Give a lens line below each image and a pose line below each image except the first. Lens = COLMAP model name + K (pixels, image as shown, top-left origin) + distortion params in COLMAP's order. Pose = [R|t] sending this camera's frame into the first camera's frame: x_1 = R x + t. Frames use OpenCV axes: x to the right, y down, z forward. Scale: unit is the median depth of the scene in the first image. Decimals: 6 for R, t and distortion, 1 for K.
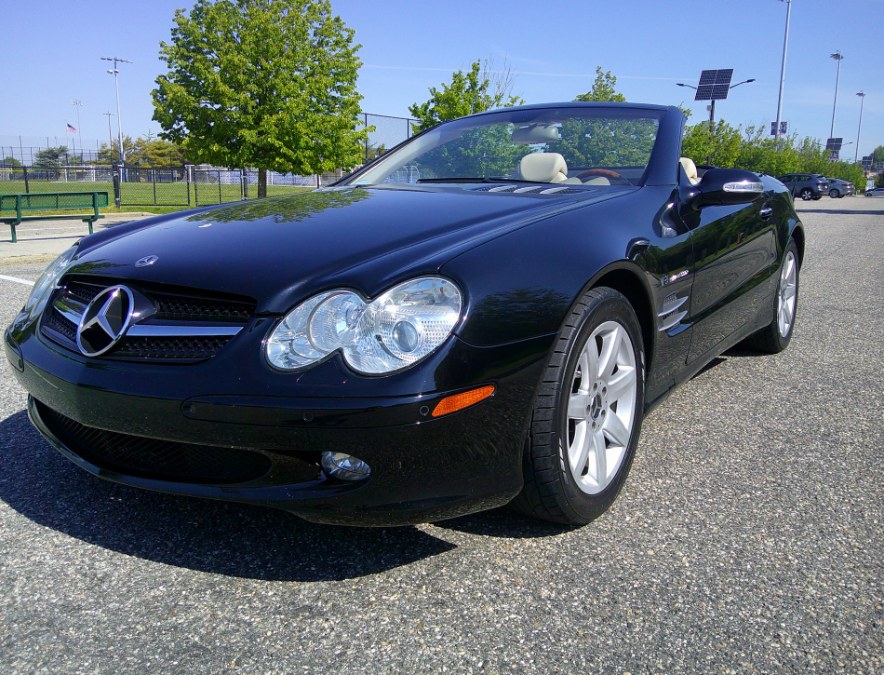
lens RADIAL K [[744.2, 0, 442.0], [0, 744.2, 337.3], [0, 0, 1]] dist [0.046282, -0.126098]
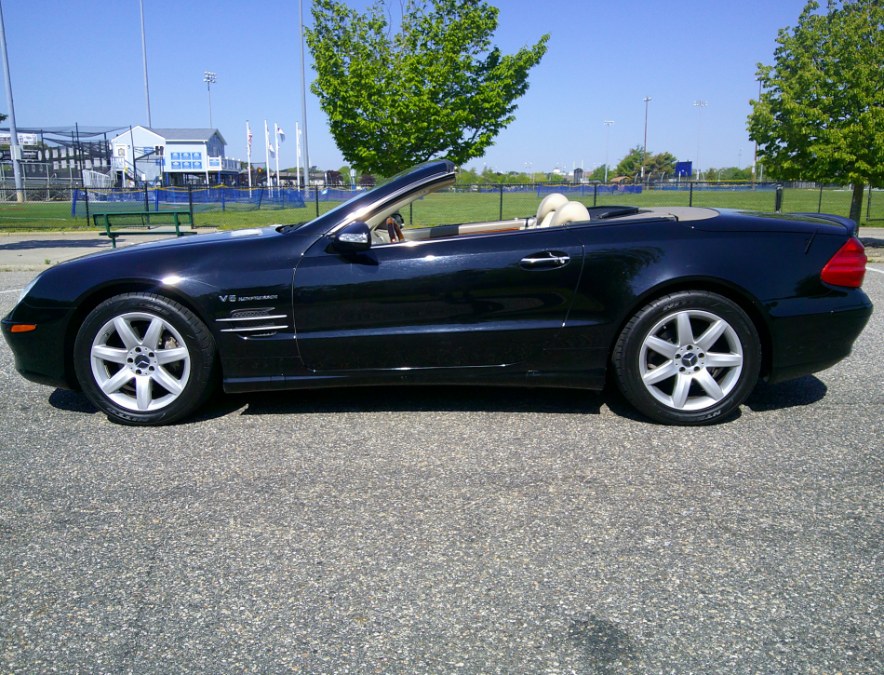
lens RADIAL K [[739.0, 0, 443.2], [0, 739.0, 349.7], [0, 0, 1]] dist [0.037629, -0.113187]
pose [[0.549980, 0.166919, -0.818328, 0.321458], [-0.159480, 0.982784, 0.093281, -0.033482], [0.819810, 0.079204, 0.567131, 0.095351]]
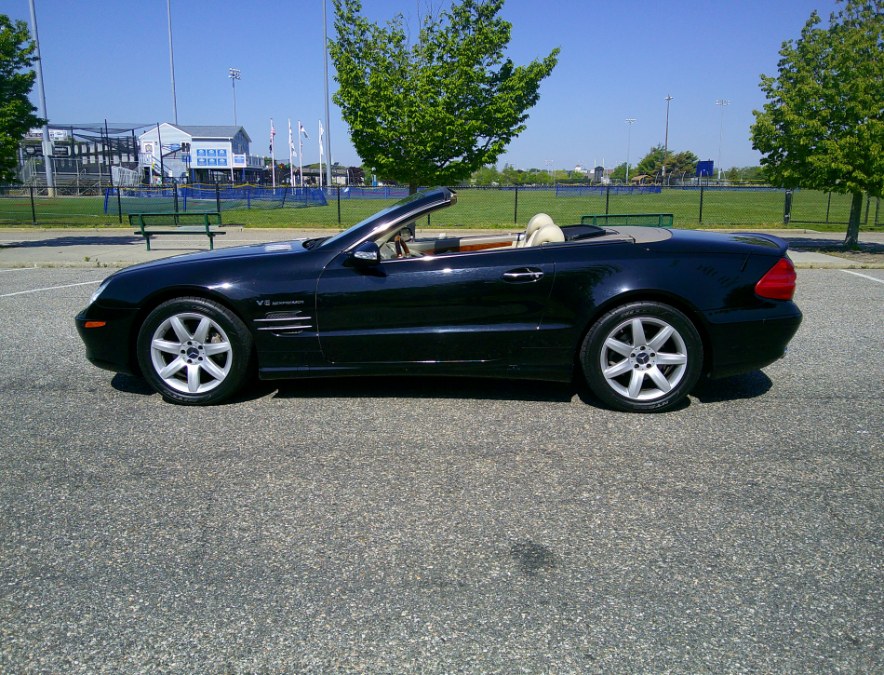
lens RADIAL K [[727.4, 0, 440.5], [0, 727.4, 359.8], [0, 0, 1]] dist [0.107257, -0.235088]
pose [[0.523706, 0.190747, -0.830269, 0.372494], [-0.171057, 0.978306, 0.116861, -0.040840], [0.834548, 0.080823, 0.544974, 0.072369]]
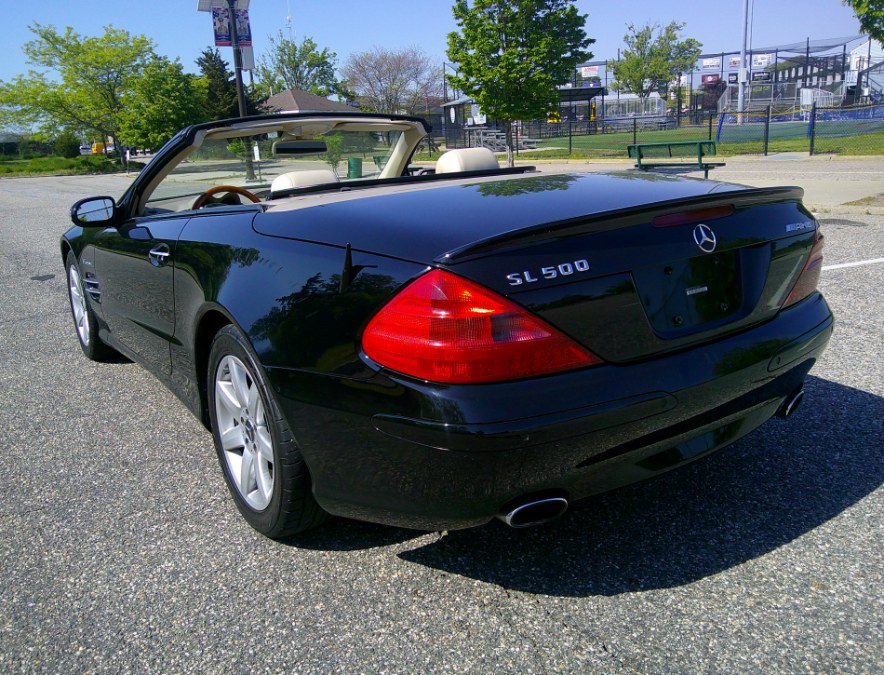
lens RADIAL K [[748.1, 0, 444.8], [0, 748.1, 339.3], [0, 0, 1]] dist [-0.009989, -0.012173]
pose [[-0.352206, 0.263398, -0.898094, 0.284276], [-0.128605, 0.936859, 0.325202, -0.102908], [0.927044, 0.230038, -0.296093, 0.419111]]
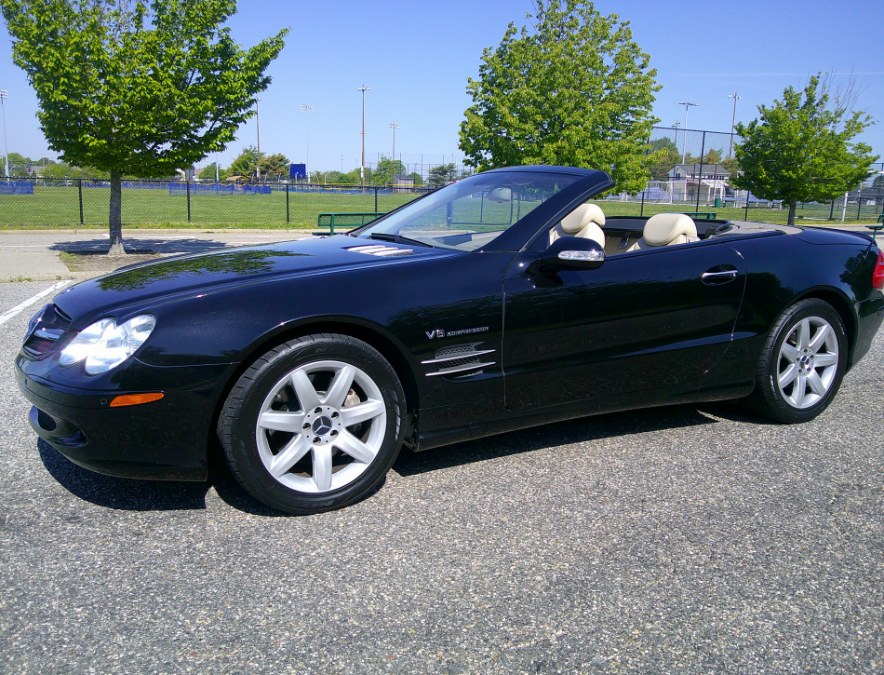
lens RADIAL K [[743.4, 0, 435.7], [0, 743.4, 341.4], [0, 0, 1]] dist [0.065713, -0.141321]
pose [[0.882847, 0.103464, -0.458123, 0.152341], [-0.109446, 0.993900, 0.013553, -0.014559], [0.456731, 0.038175, 0.888785, -0.009206]]
